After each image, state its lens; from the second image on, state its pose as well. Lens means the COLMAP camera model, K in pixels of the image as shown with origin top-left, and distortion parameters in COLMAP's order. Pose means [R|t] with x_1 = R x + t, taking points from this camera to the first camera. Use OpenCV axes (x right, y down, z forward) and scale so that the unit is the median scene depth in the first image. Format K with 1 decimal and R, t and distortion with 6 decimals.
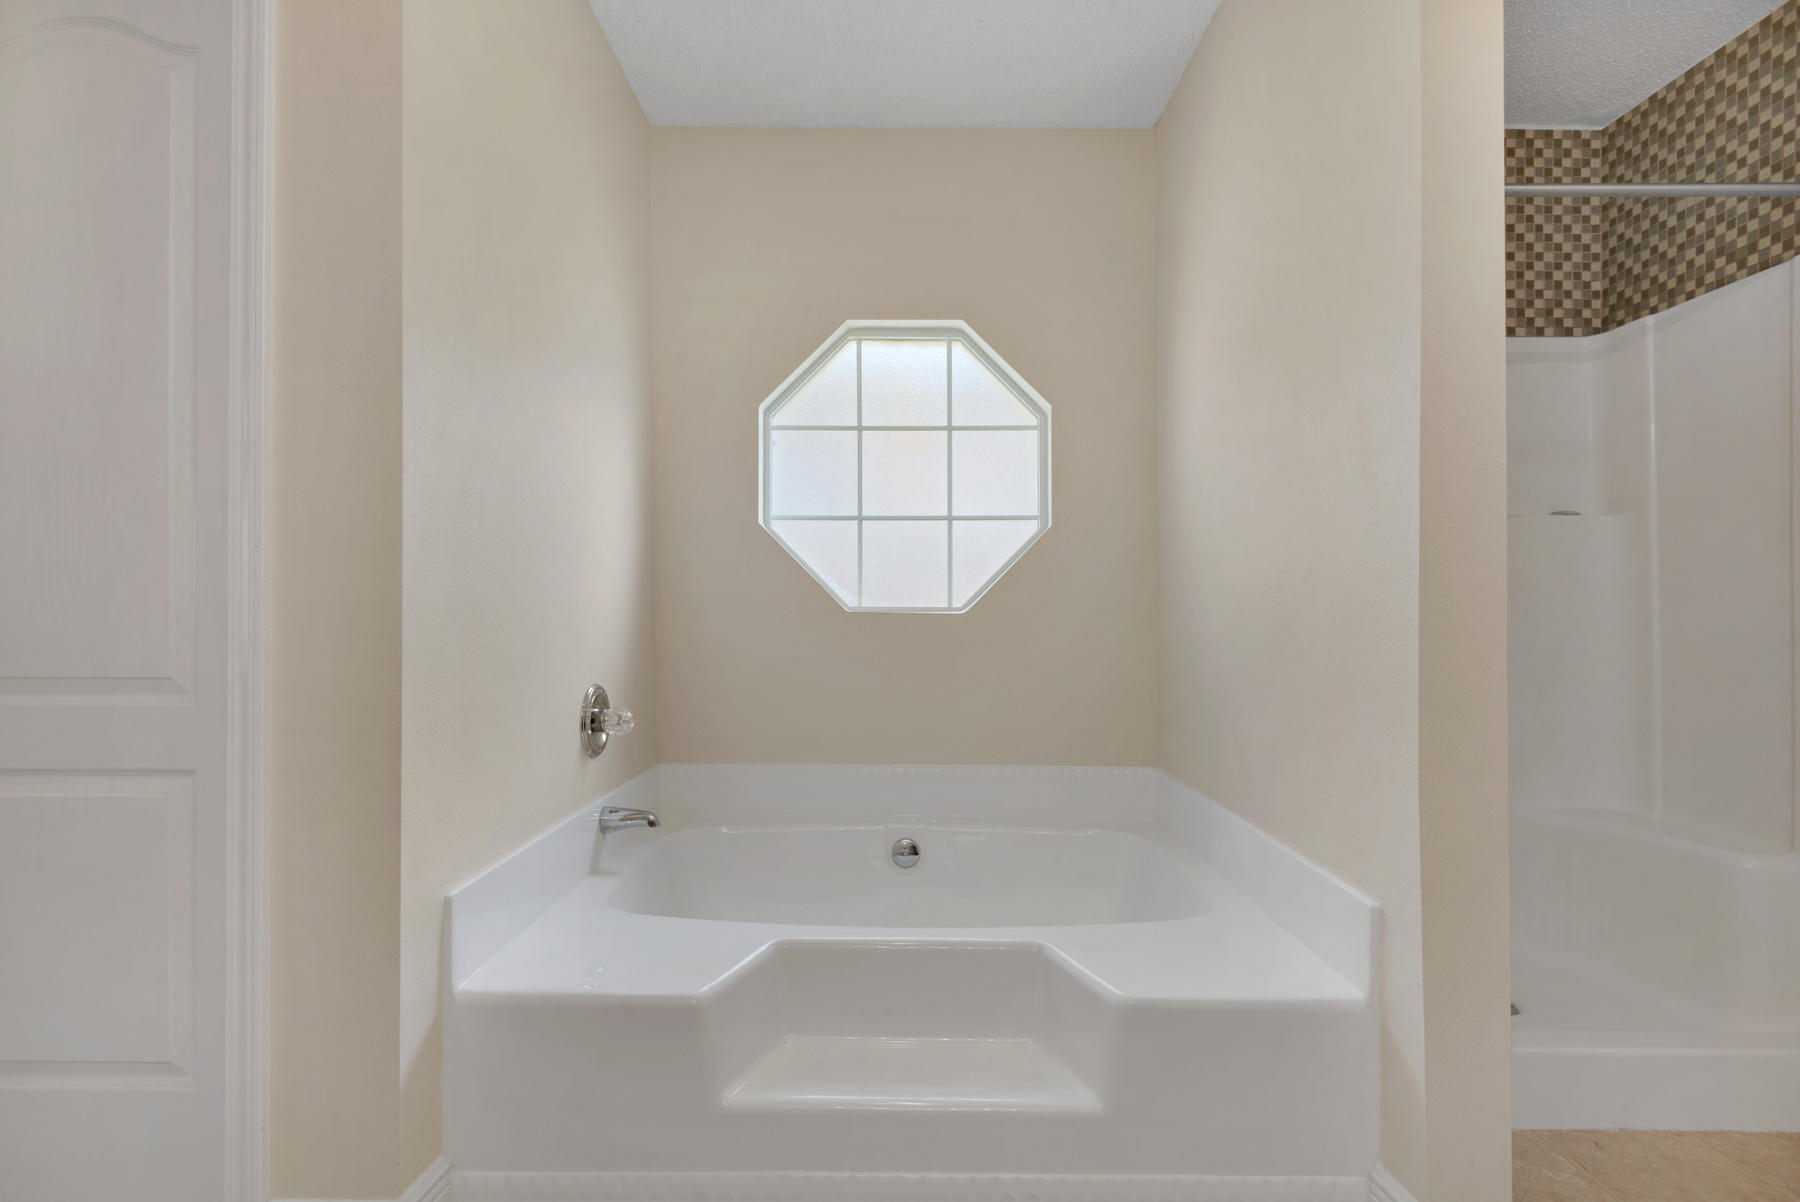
lens RADIAL K [[815.5, 0, 897.6], [0, 815.5, 649.8], [0, 0, 1]] dist [0.000298, -0.000173]
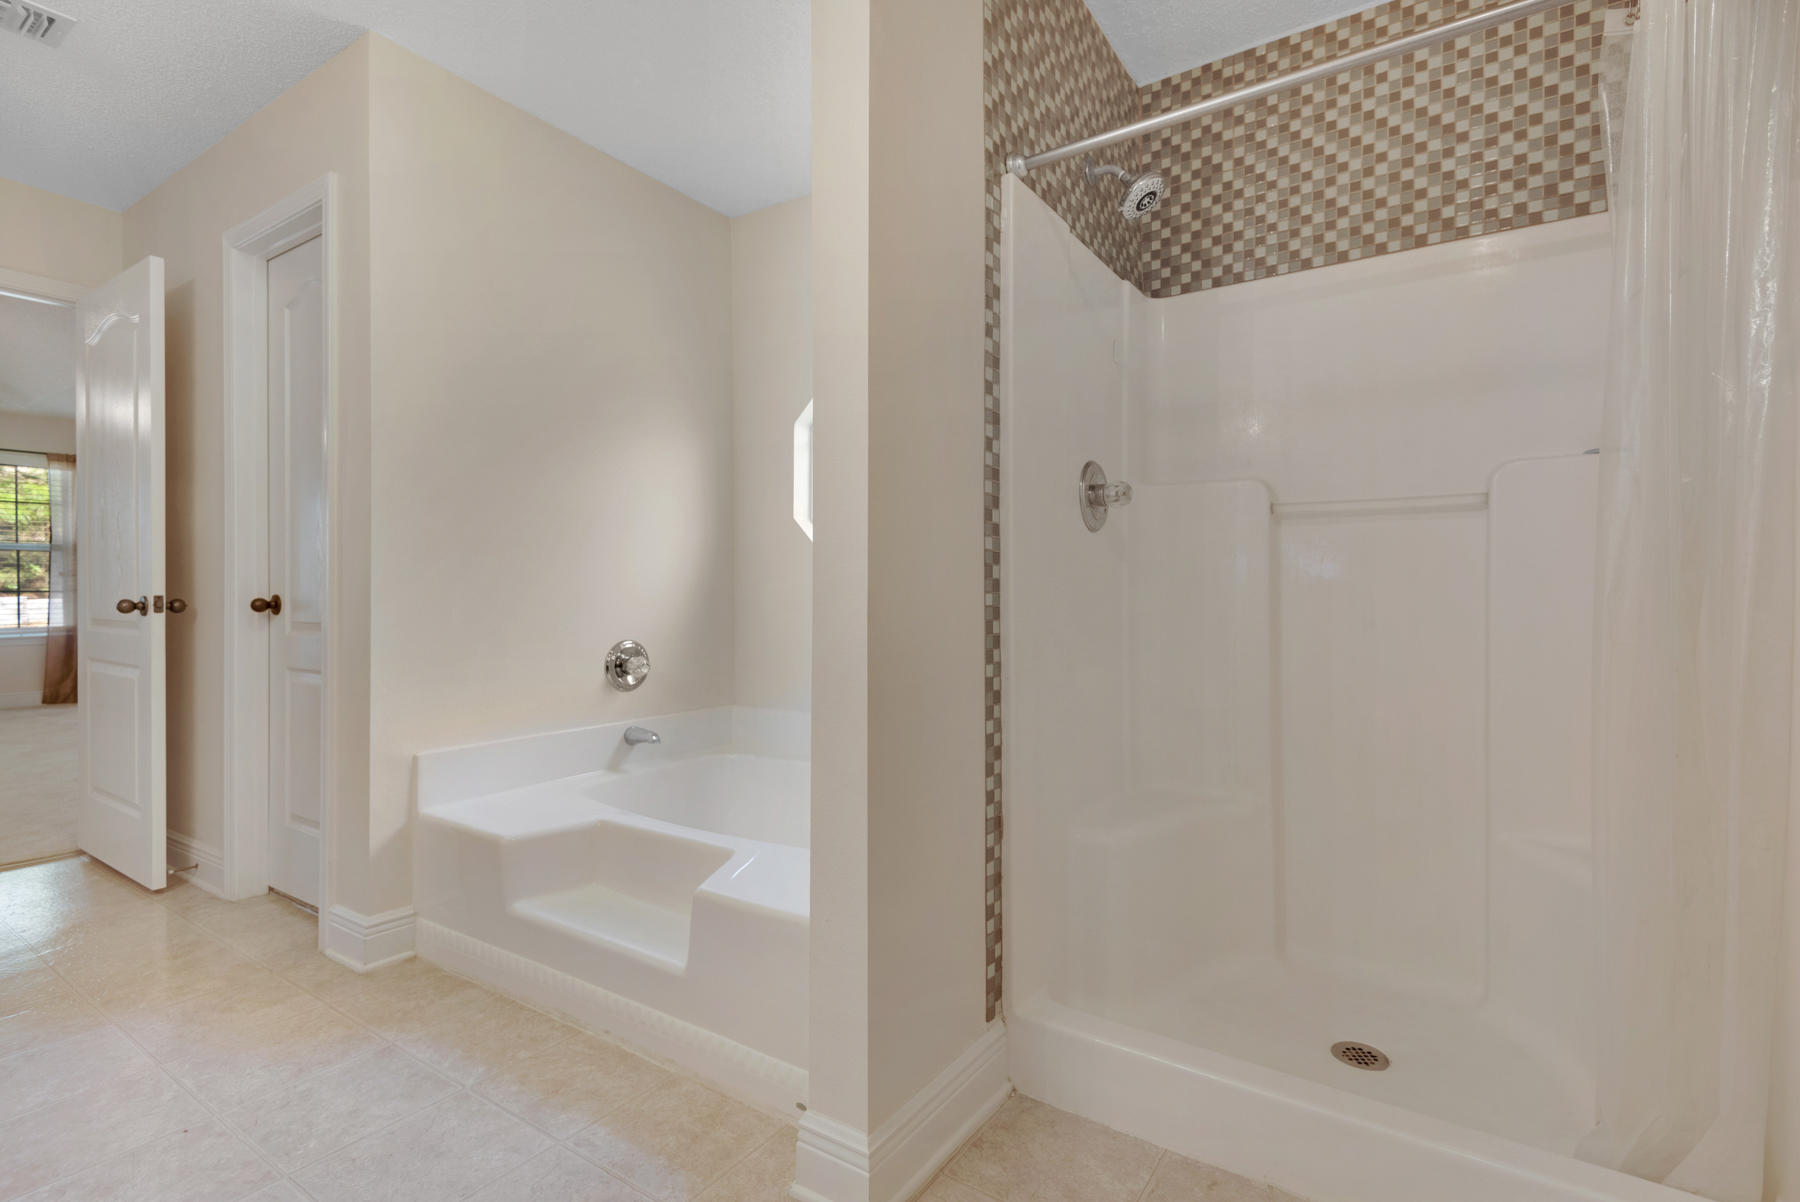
lens RADIAL K [[834.5, 0, 902.8], [0, 834.5, 606.1], [0, 0, 1]] dist [0.036545, -0.014891]
pose [[0.840781, 0.007461, -0.541324, 0.916079], [-0.019627, 0.999668, -0.016705, -0.004338], [0.541020, 0.024670, 0.840648, 0.027616]]
